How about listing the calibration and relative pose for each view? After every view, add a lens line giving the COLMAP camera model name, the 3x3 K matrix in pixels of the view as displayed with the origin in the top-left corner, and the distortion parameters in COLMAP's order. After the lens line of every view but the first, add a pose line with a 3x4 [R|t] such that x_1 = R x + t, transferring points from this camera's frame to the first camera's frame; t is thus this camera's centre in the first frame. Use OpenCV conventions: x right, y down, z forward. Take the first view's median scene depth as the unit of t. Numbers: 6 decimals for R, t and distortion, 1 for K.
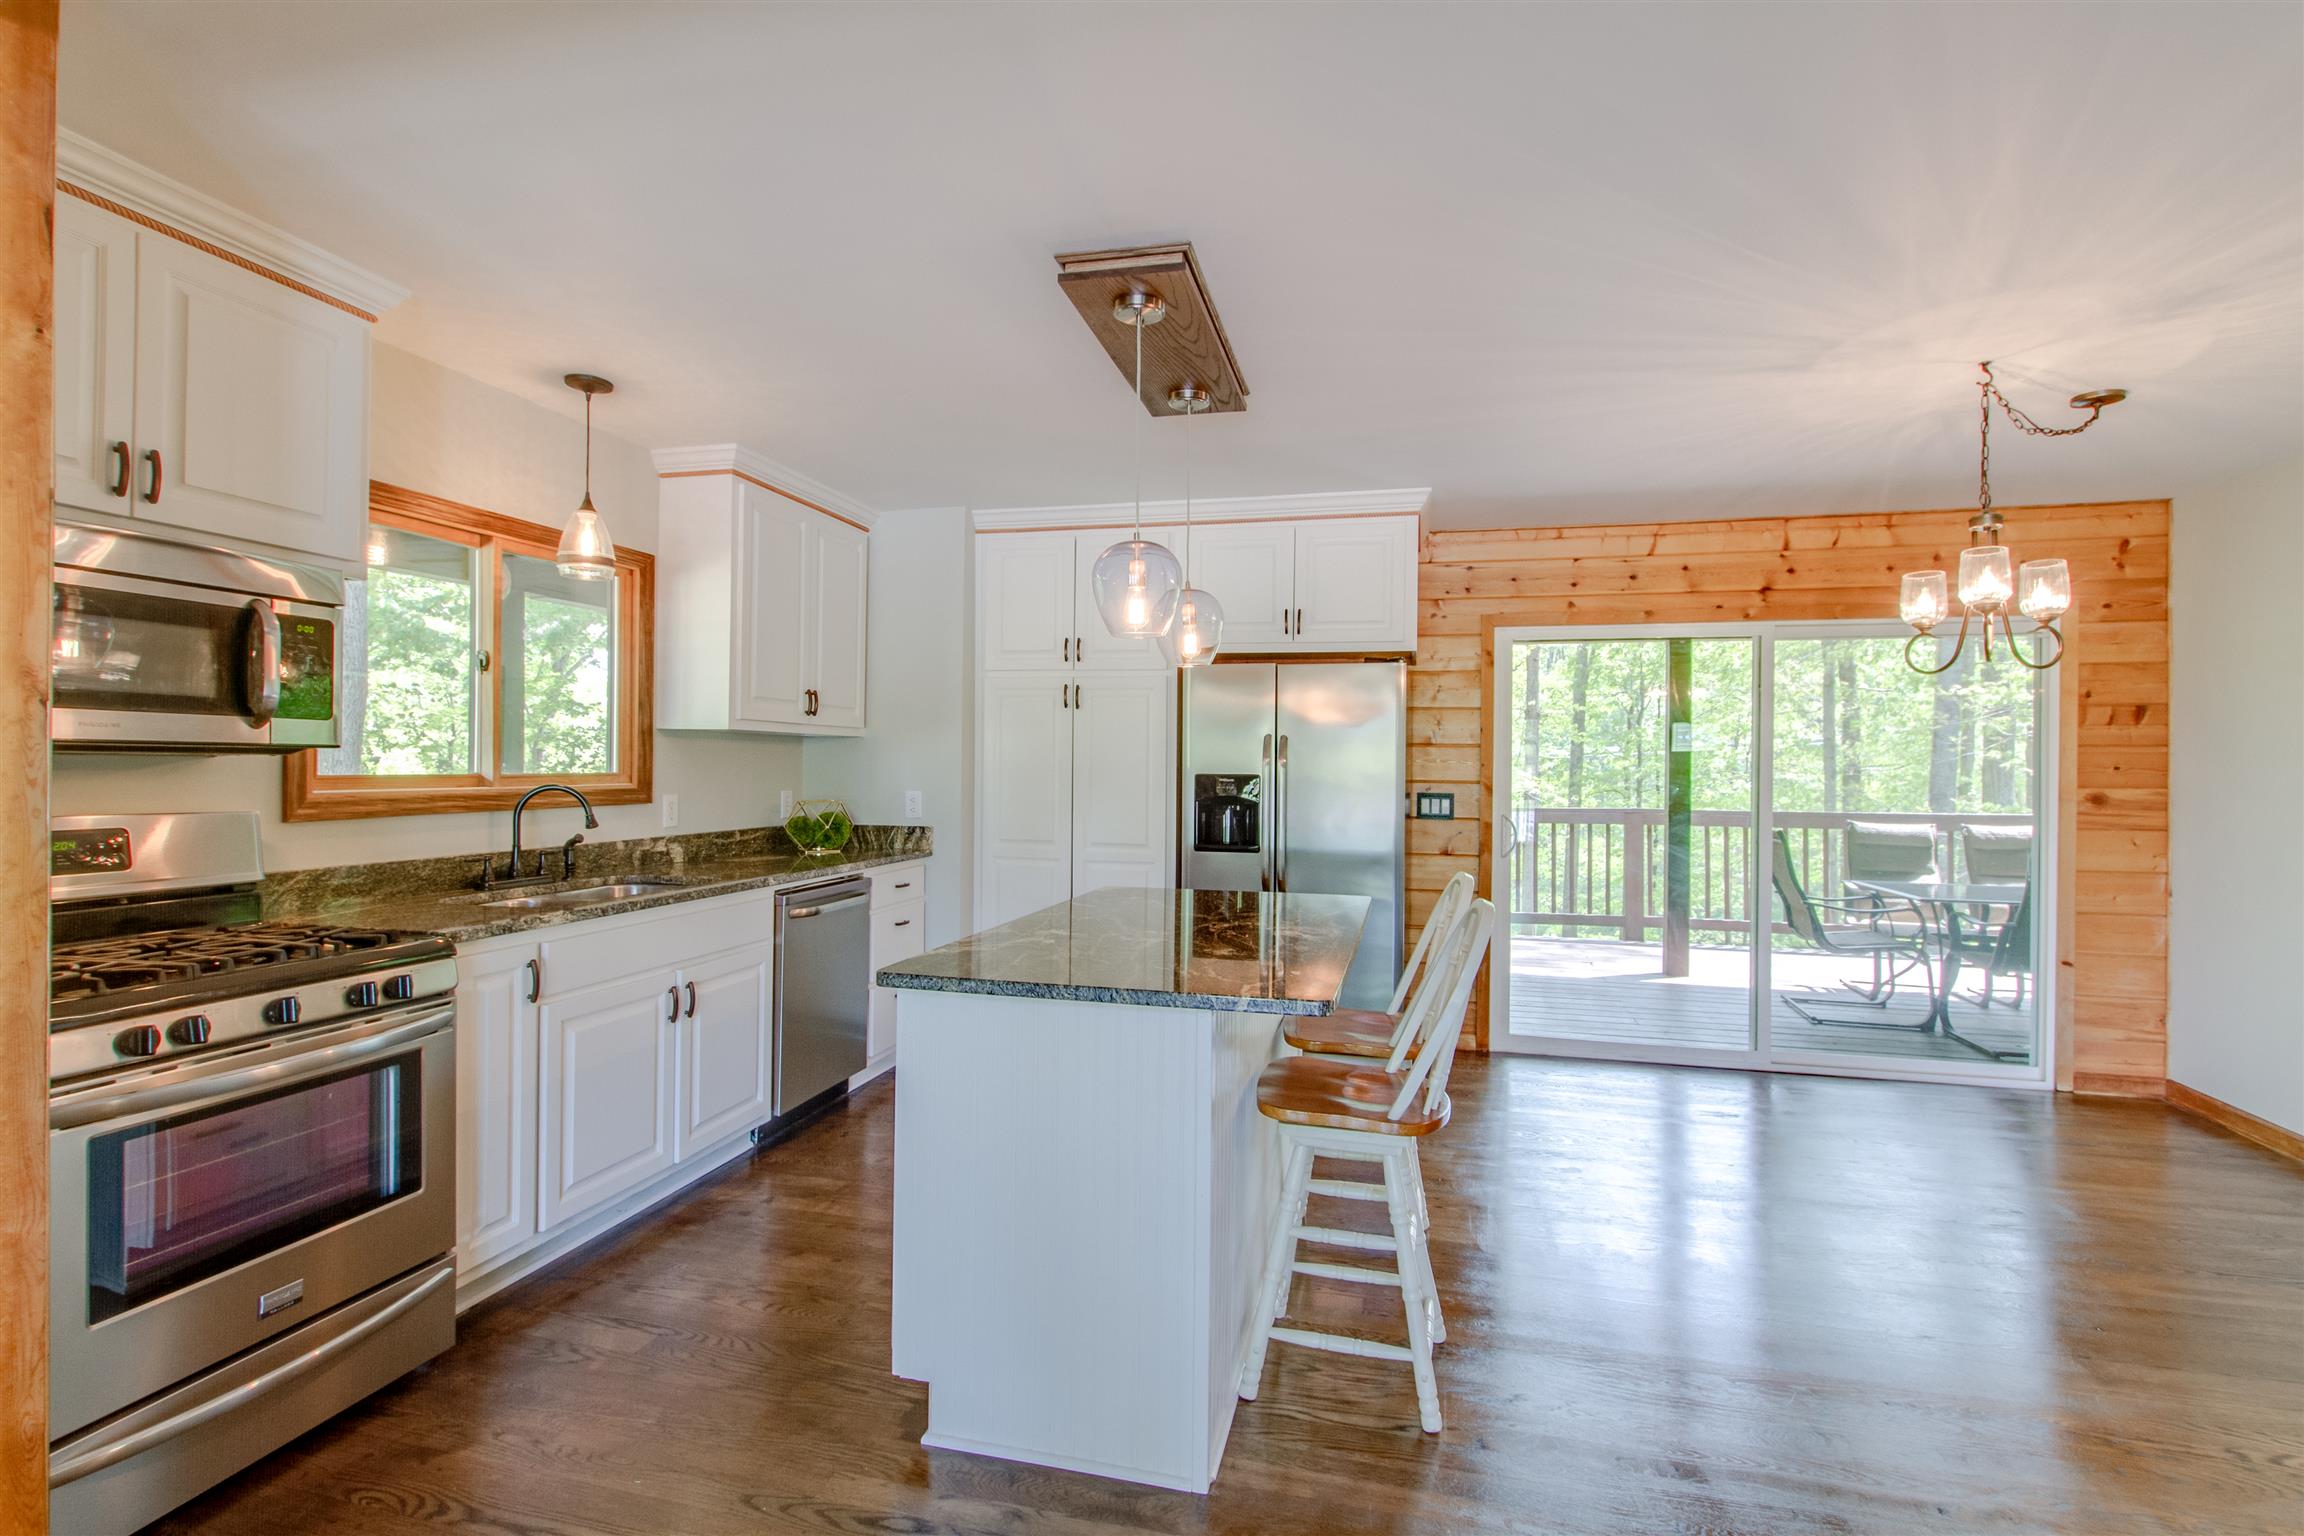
lens RADIAL K [[1062.6, 0, 1152.0], [0, 1062.6, 768.0], [0, 0, 1]] dist [-0.000385, -0.000064]
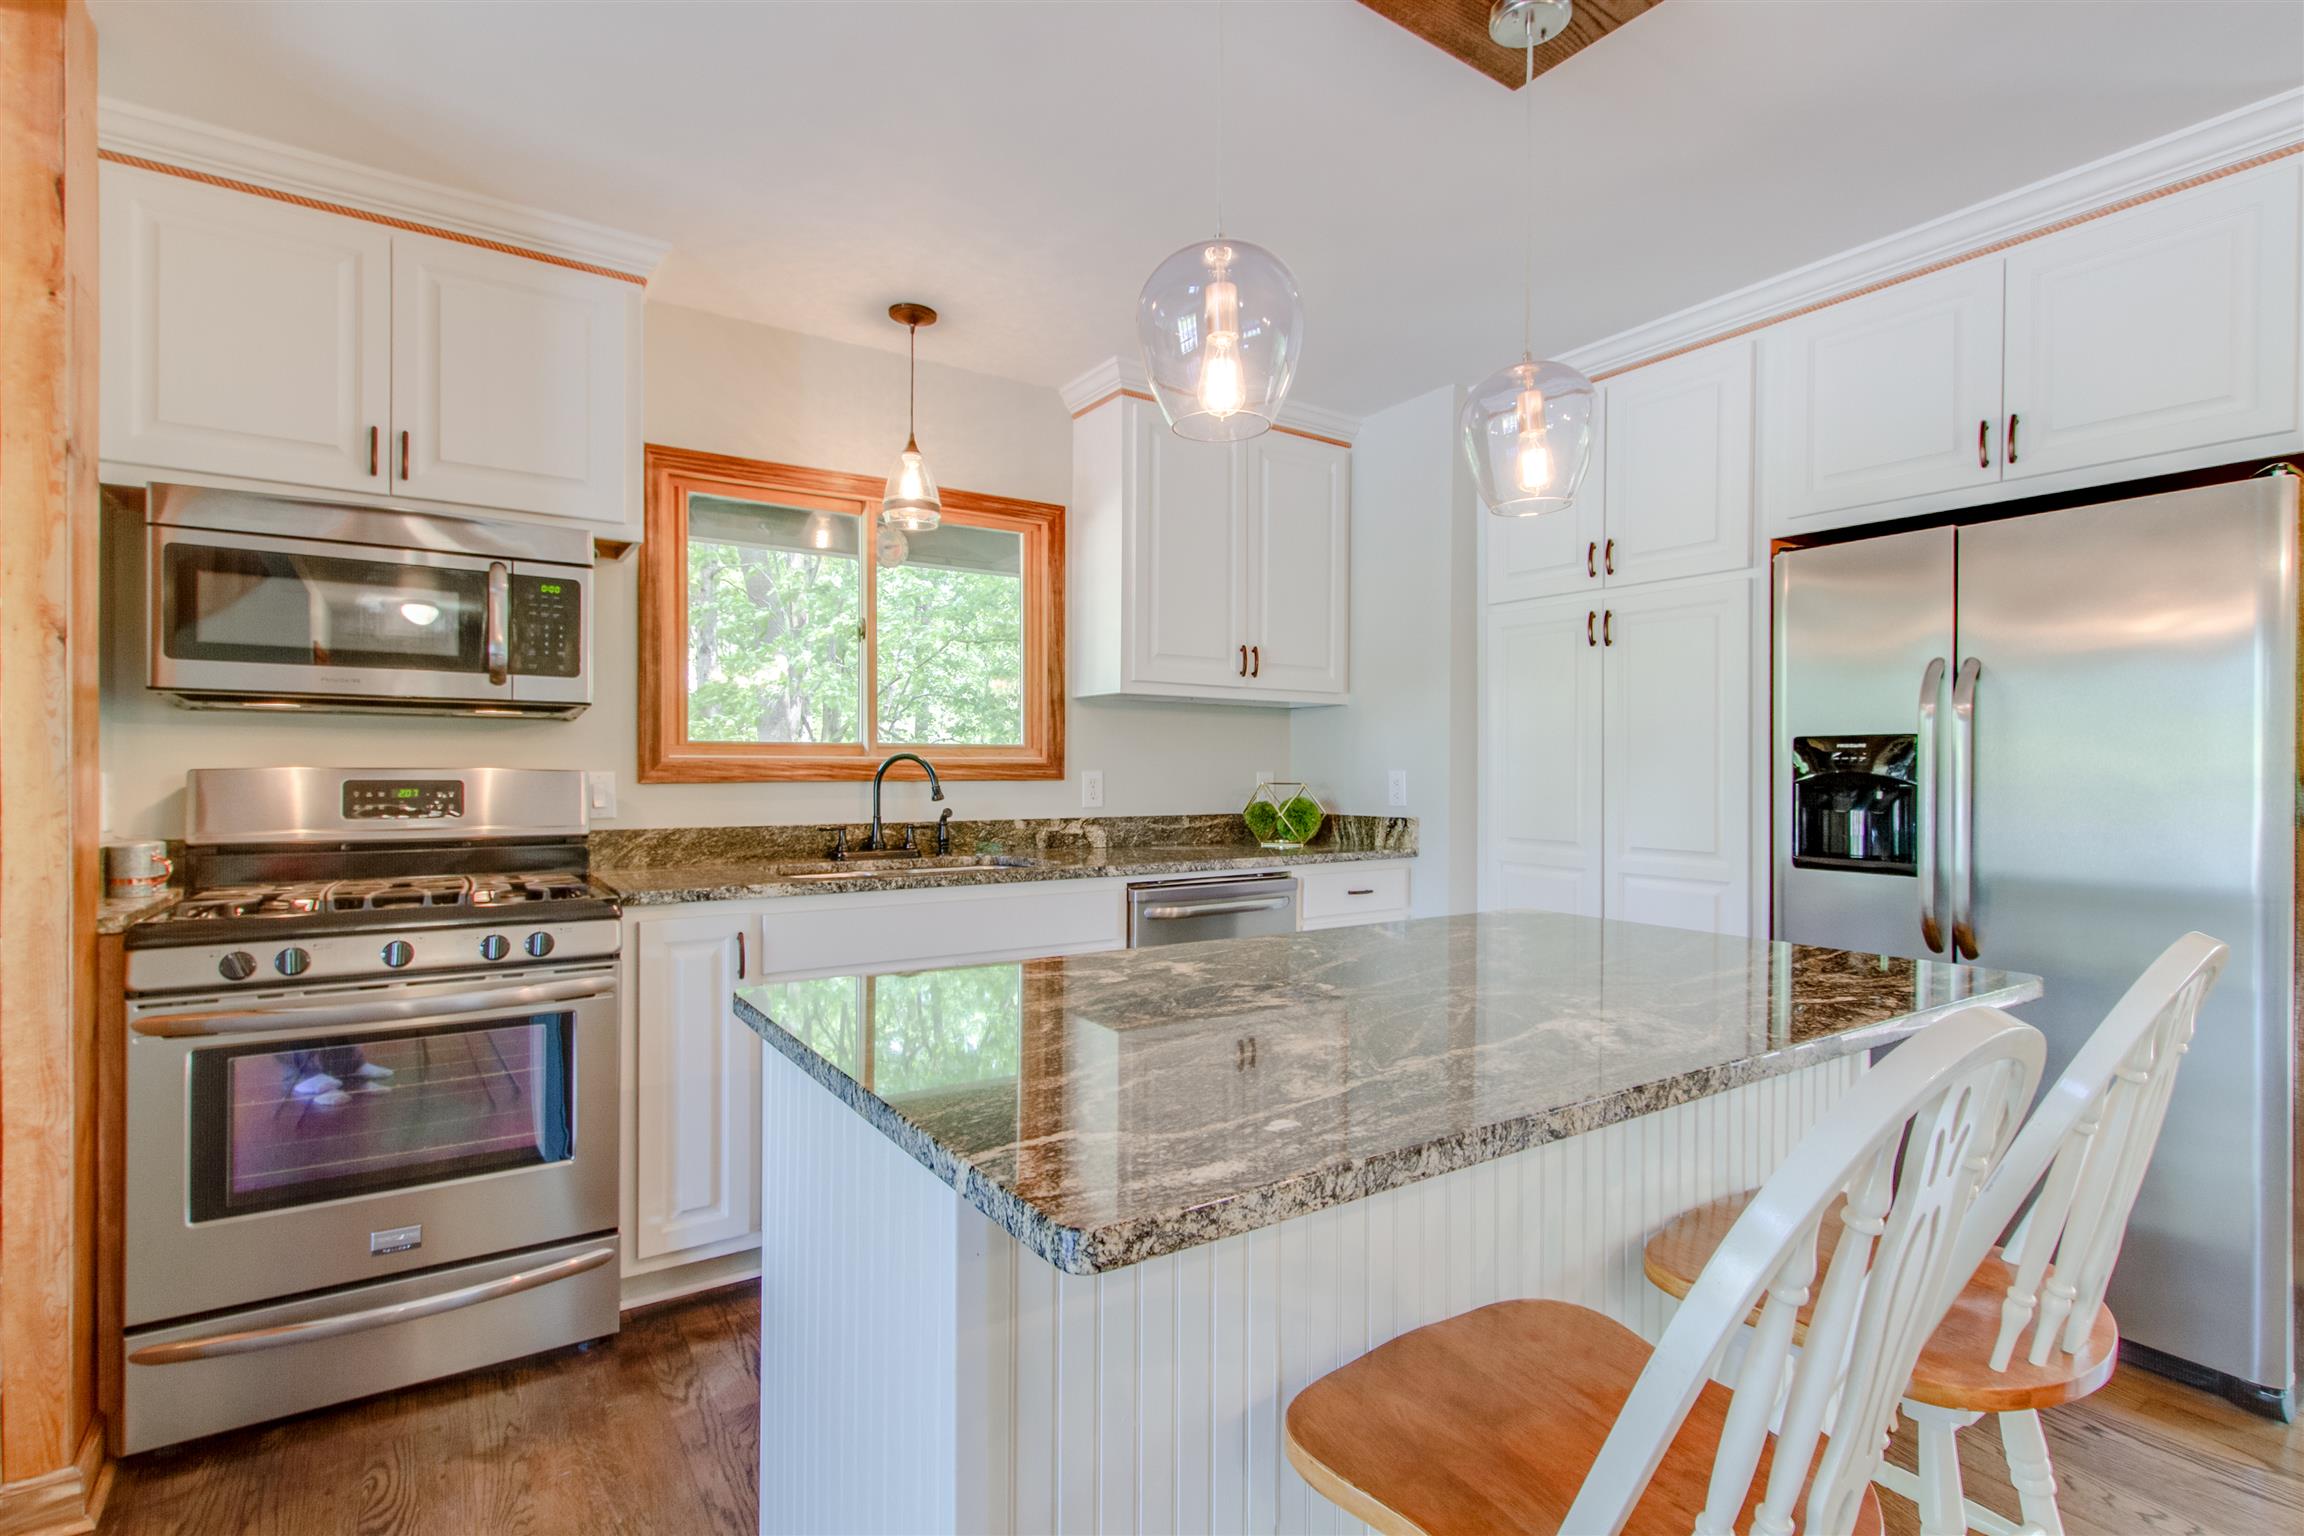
lens RADIAL K [[1087.3, 0, 1146.2], [0, 1087.3, 778.0], [0, 0, 1]] dist [0.001897, 0.000169]
pose [[0.743898, -0.001530, -0.668292, 0.237490], [0.001700, 0.999998, -0.000396, 0.037778], [0.668292, -0.000842, 0.743899, 0.421197]]
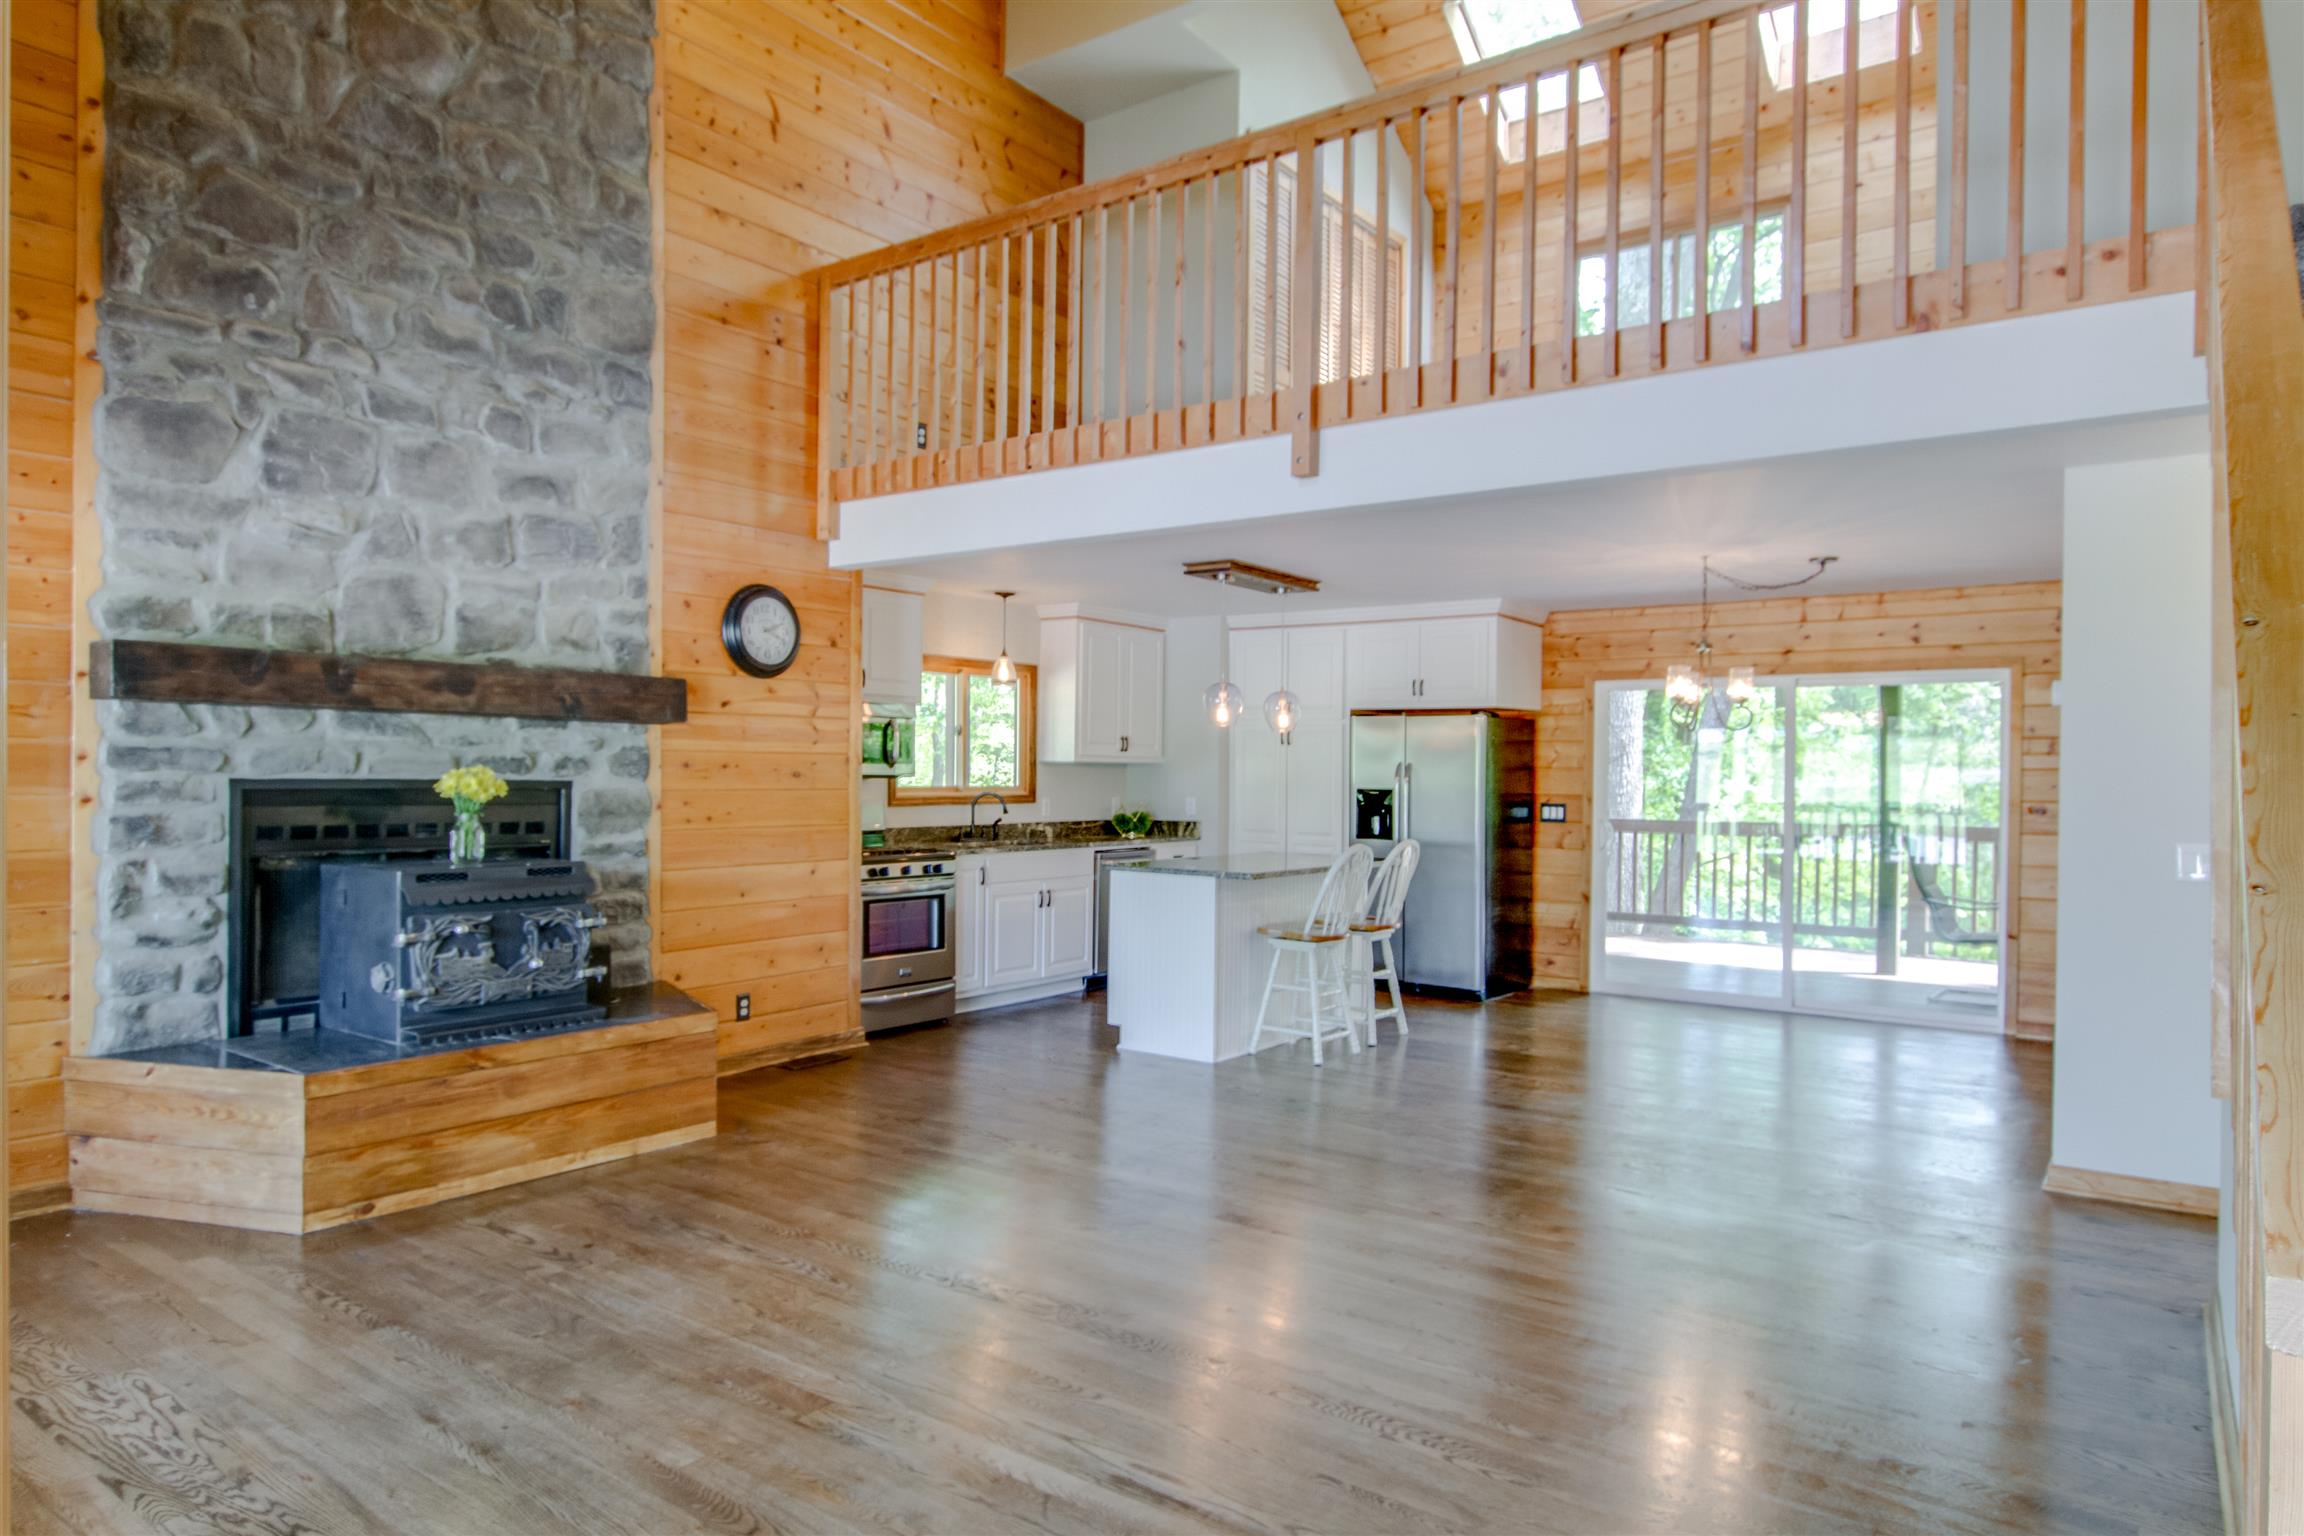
lens RADIAL K [[1366.8, 0, 1156.7], [0, 1366.8, 794.7], [0, 0, 1]] dist [-0.000486, -0.000037]
pose [[0.928667, 0.005638, -0.370872, 0.679177], [-0.002439, 0.999956, 0.009094, -0.002783], [0.370906, -0.007540, 0.928640, -1.262588]]
